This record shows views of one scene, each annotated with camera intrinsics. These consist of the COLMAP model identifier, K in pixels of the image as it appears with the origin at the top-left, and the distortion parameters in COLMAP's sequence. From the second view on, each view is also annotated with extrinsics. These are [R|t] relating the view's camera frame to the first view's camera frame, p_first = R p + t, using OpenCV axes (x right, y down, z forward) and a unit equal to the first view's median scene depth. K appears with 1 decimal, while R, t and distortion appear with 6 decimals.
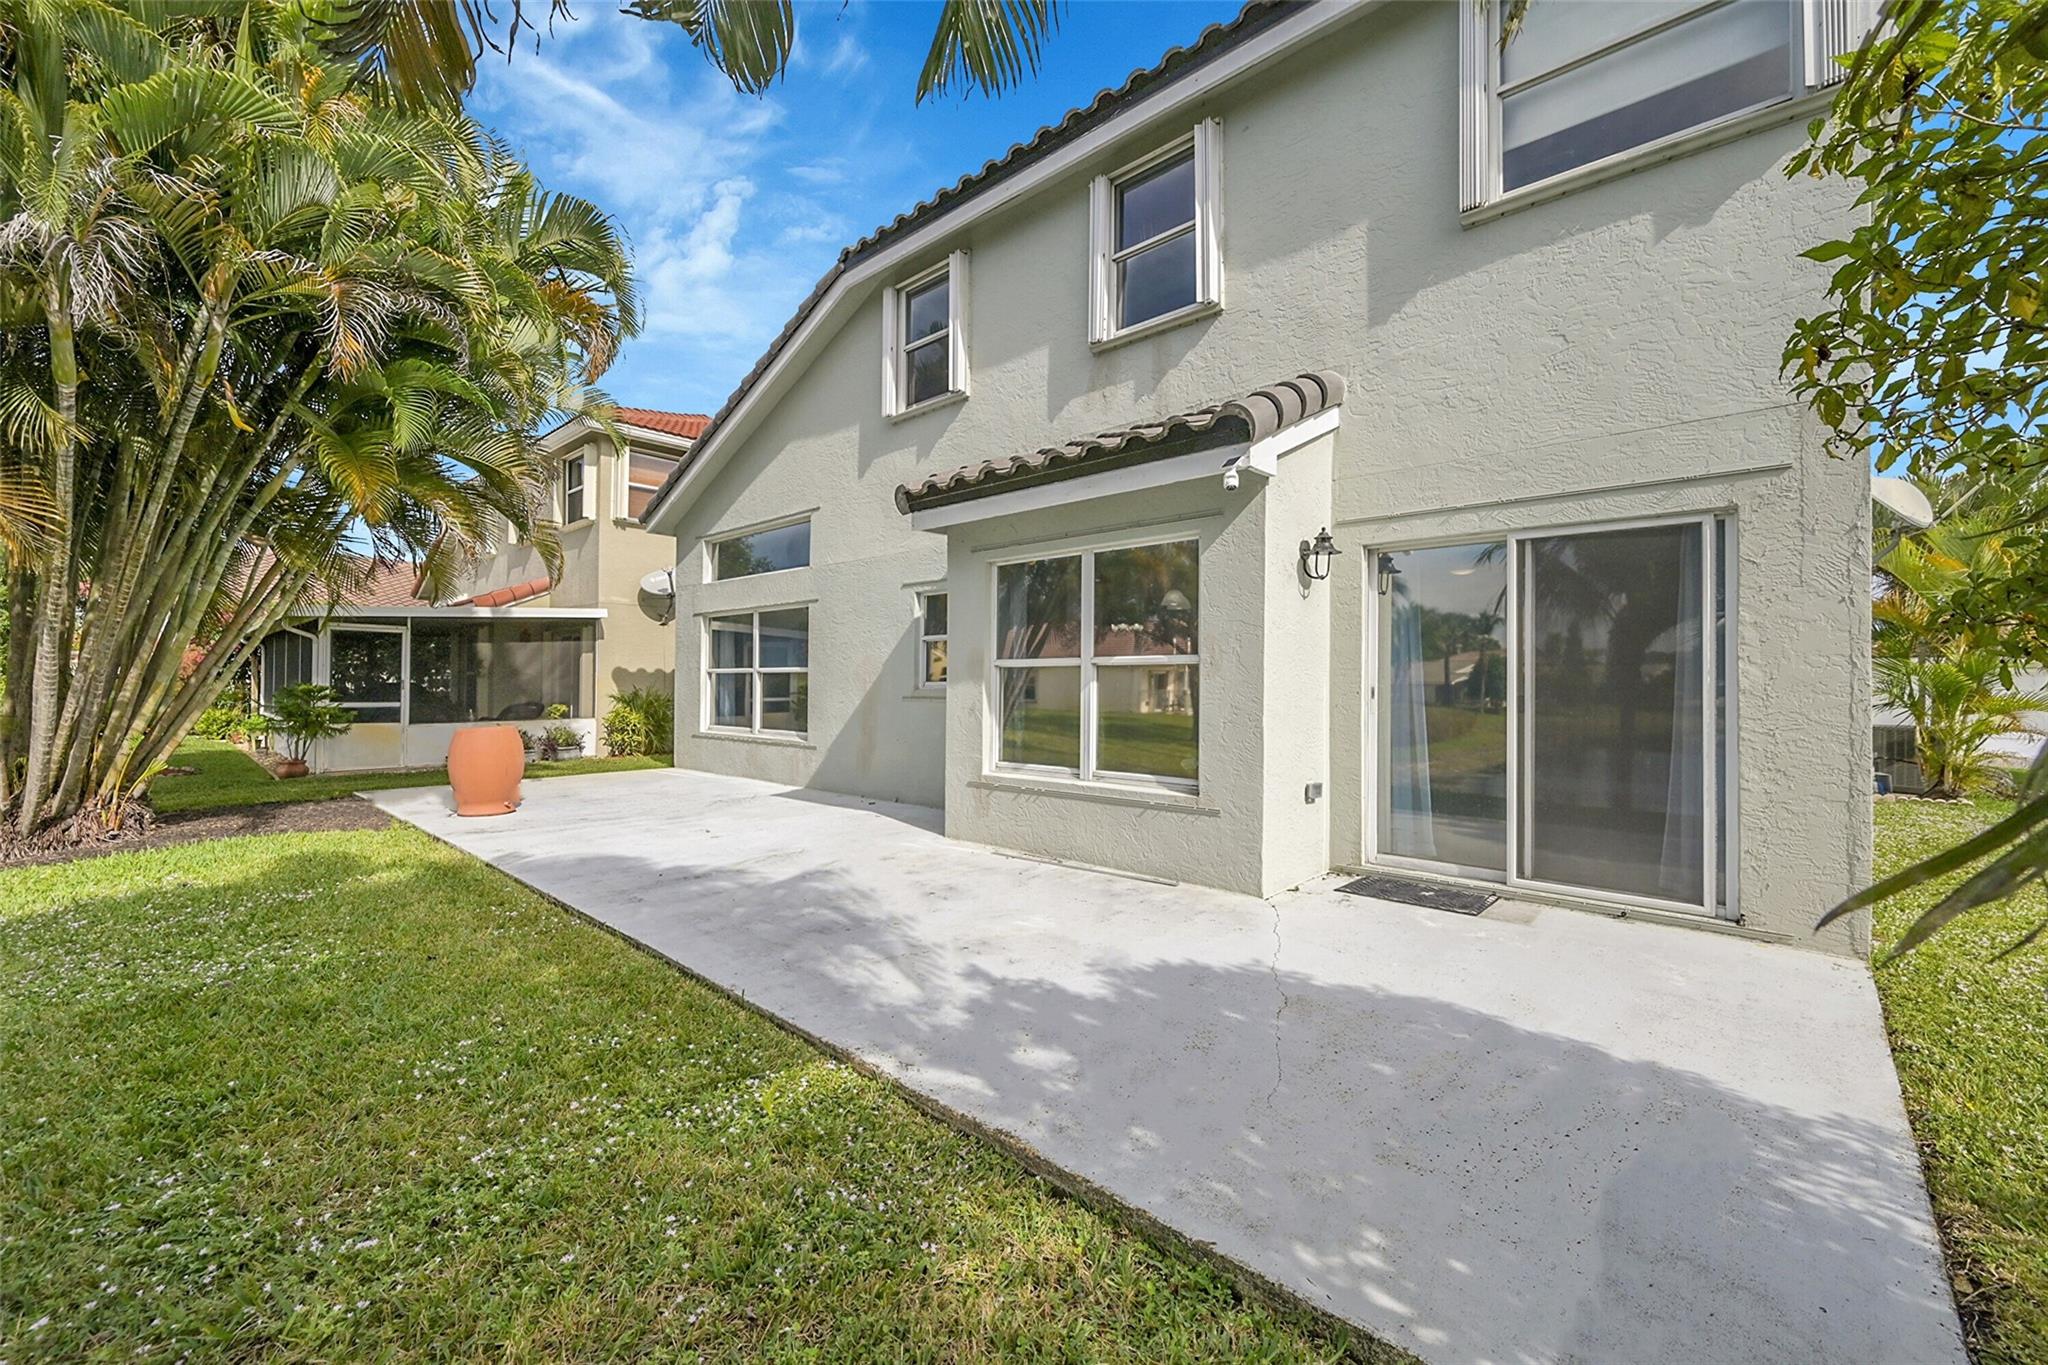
lens RADIAL K [[803.2, 0, 1031.6], [0, 803.2, 678.4], [0, 0, 1]] dist [-0.000779, 0.000013]
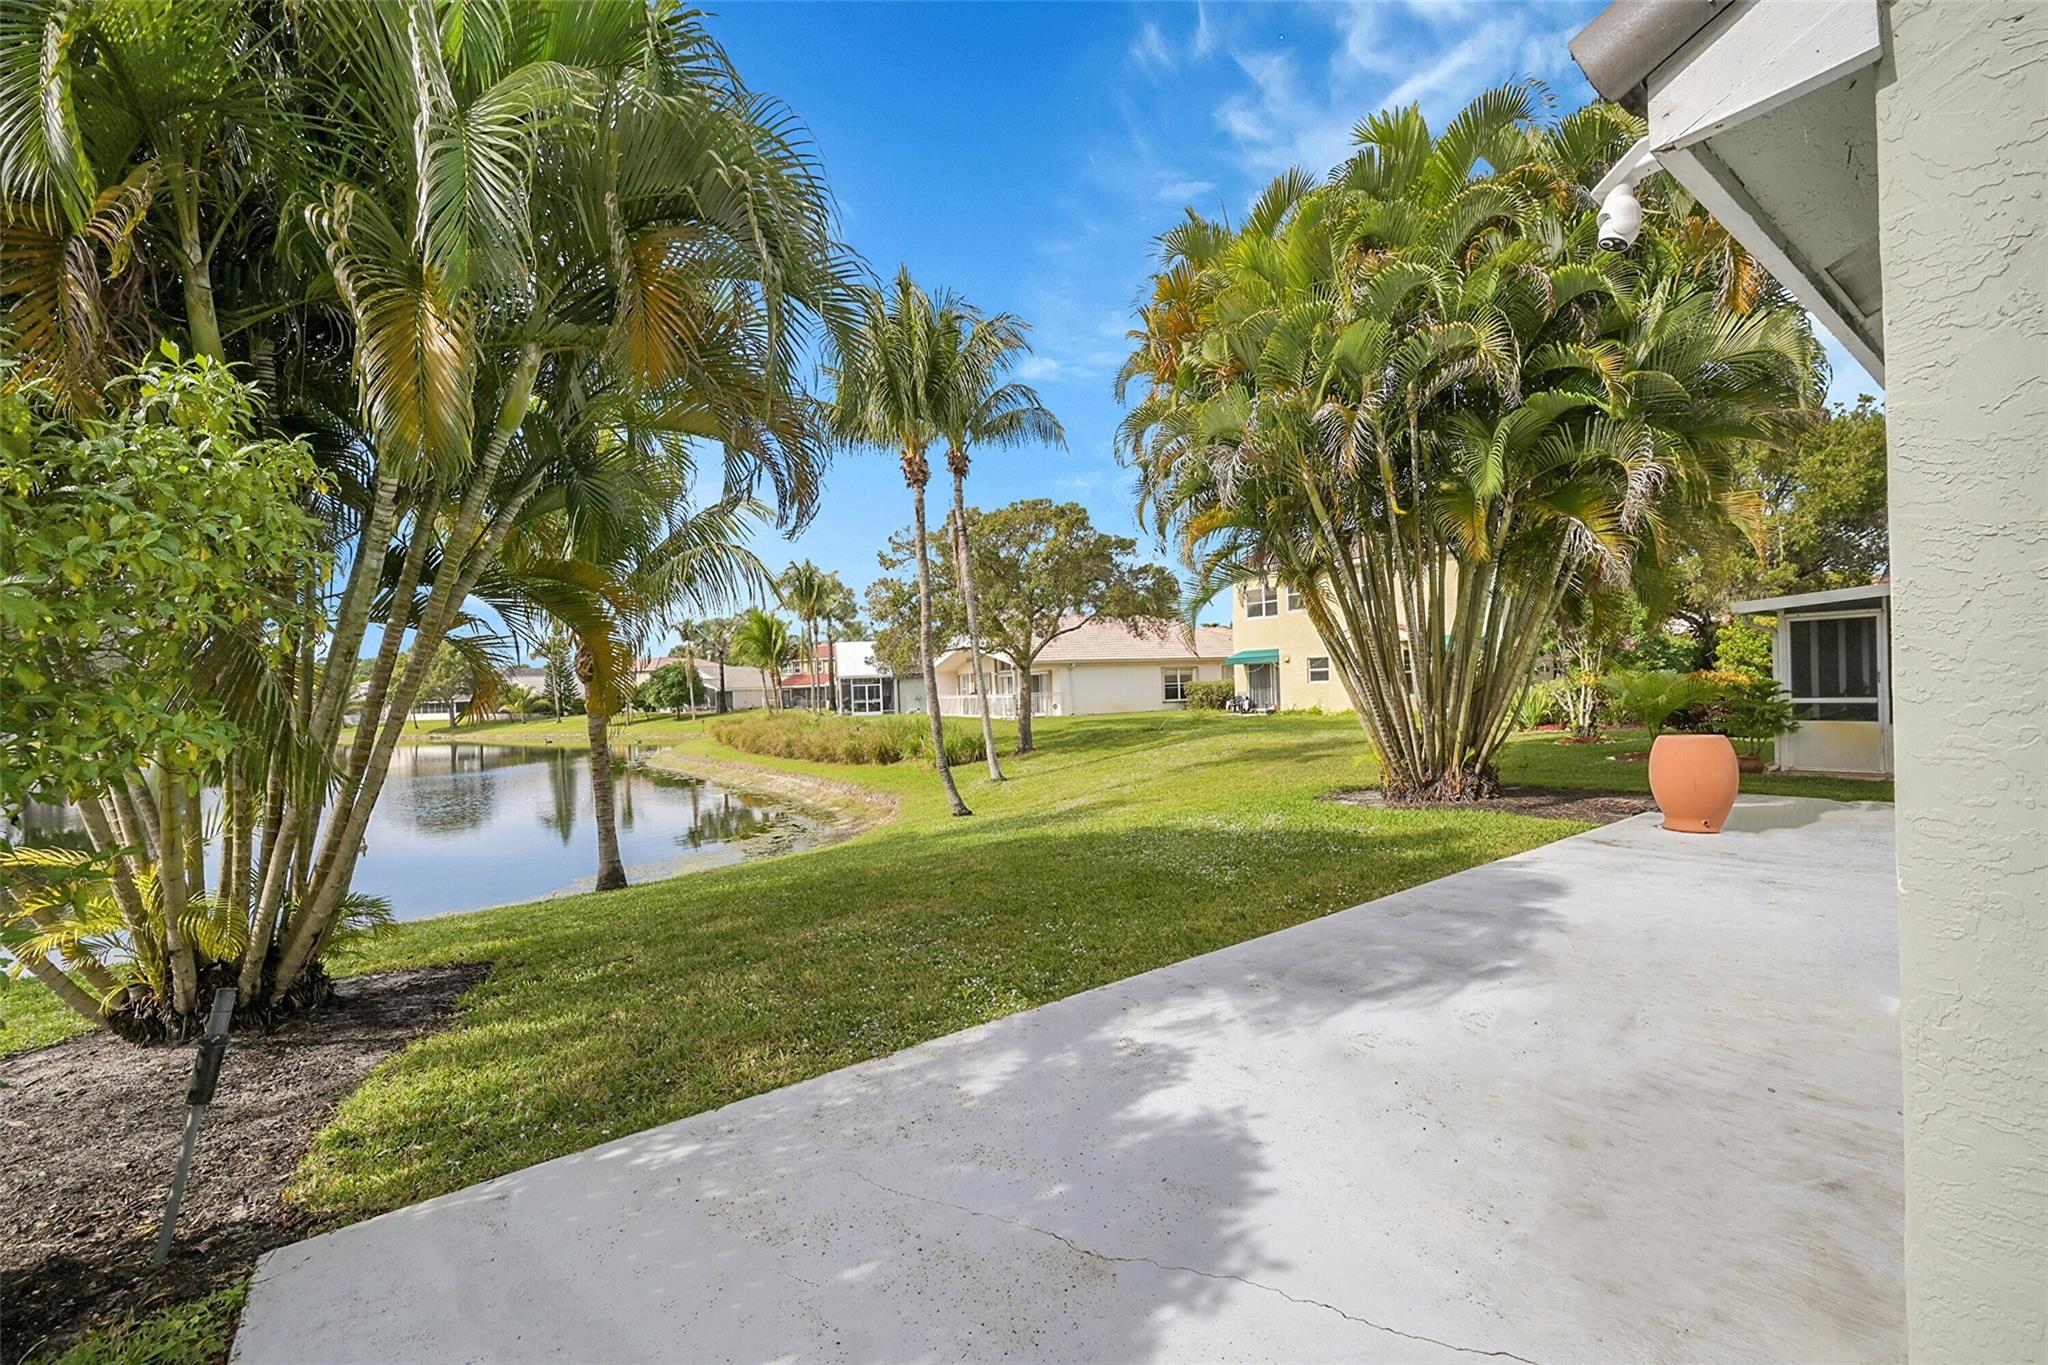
lens RADIAL K [[834.4, 0, 1024.0], [0, 834.4, 682.5], [0, 0, 1]] dist [-0.000473, -0.000004]
pose [[-0.156849, -0.005640, -0.987607, 0.865951], [0.037717, 0.999220, -0.011697, -0.032591], [0.986902, -0.039084, -0.156514, 0.951989]]
